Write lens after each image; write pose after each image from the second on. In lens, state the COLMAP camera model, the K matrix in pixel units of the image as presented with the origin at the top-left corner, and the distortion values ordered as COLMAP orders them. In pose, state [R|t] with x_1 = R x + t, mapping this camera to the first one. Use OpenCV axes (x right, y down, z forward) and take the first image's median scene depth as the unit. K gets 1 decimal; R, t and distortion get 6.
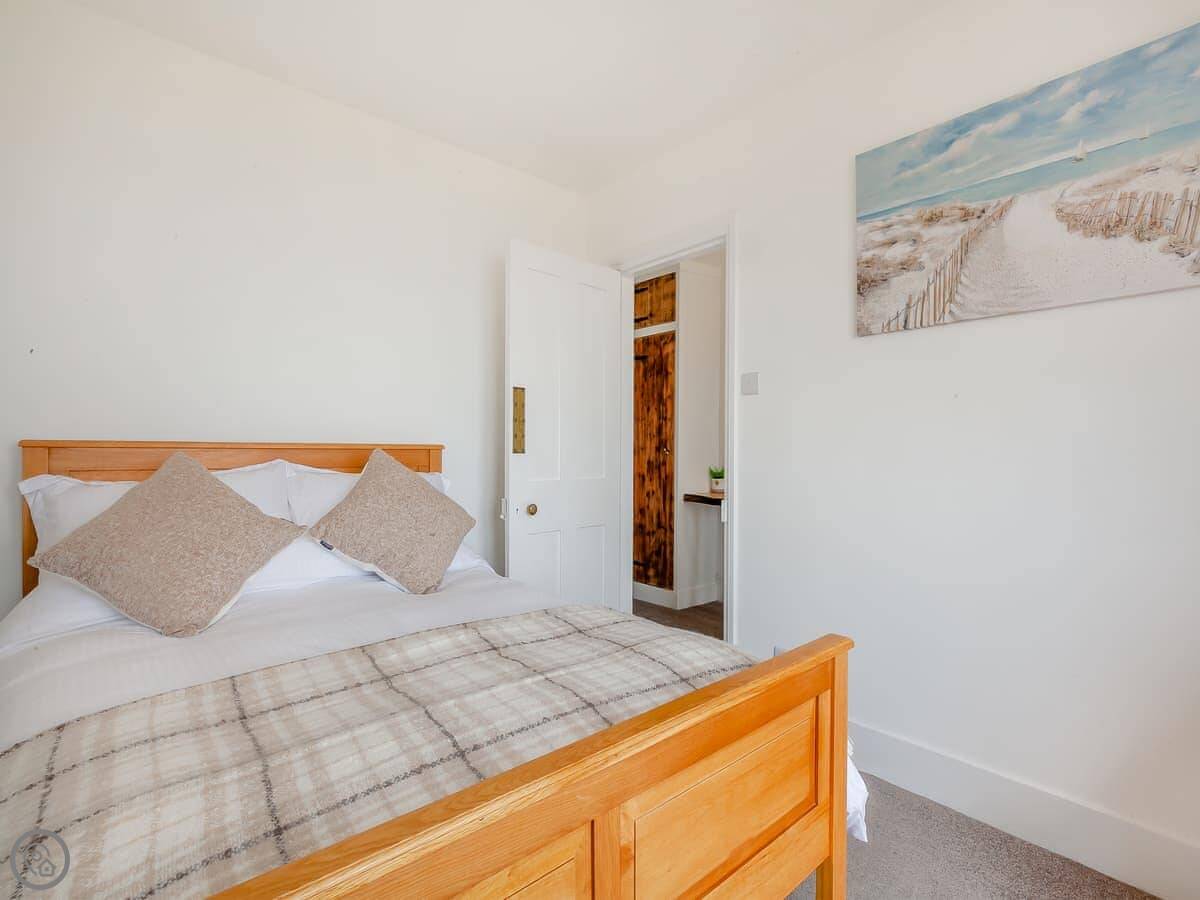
lens RADIAL K [[561.3, 0, 600.0], [0, 561.3, 450.0], [0, 0, 1]] dist [-0.004841, -0.000636]
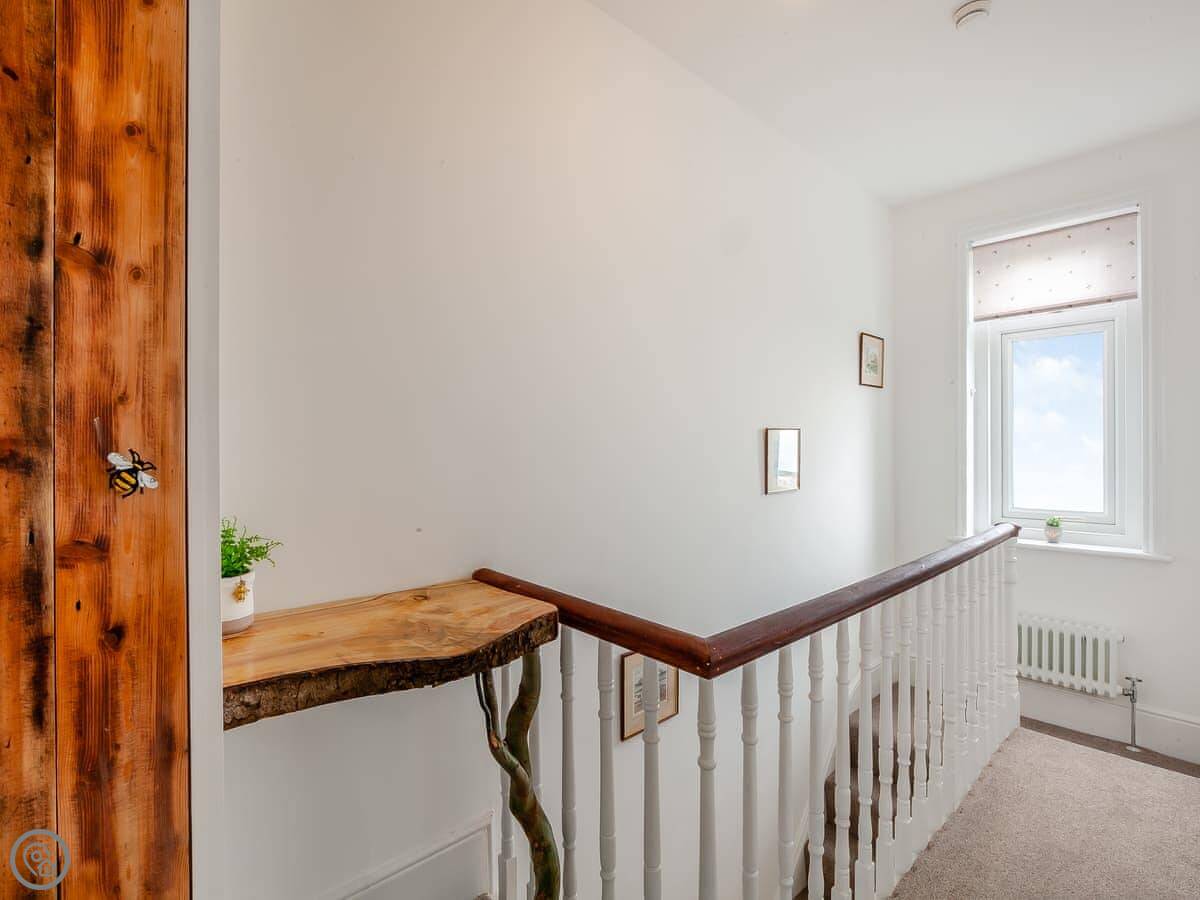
lens RADIAL K [[561.3, 0, 600.0], [0, 561.3, 450.0], [0, 0, 1]] dist [-0.004841, -0.000636]
pose [[-0.015284, -0.003530, 0.999877, -0.040653], [0.008056, 0.999961, 0.003653, -0.002801], [-0.999851, 0.008111, -0.015255, 0.865202]]
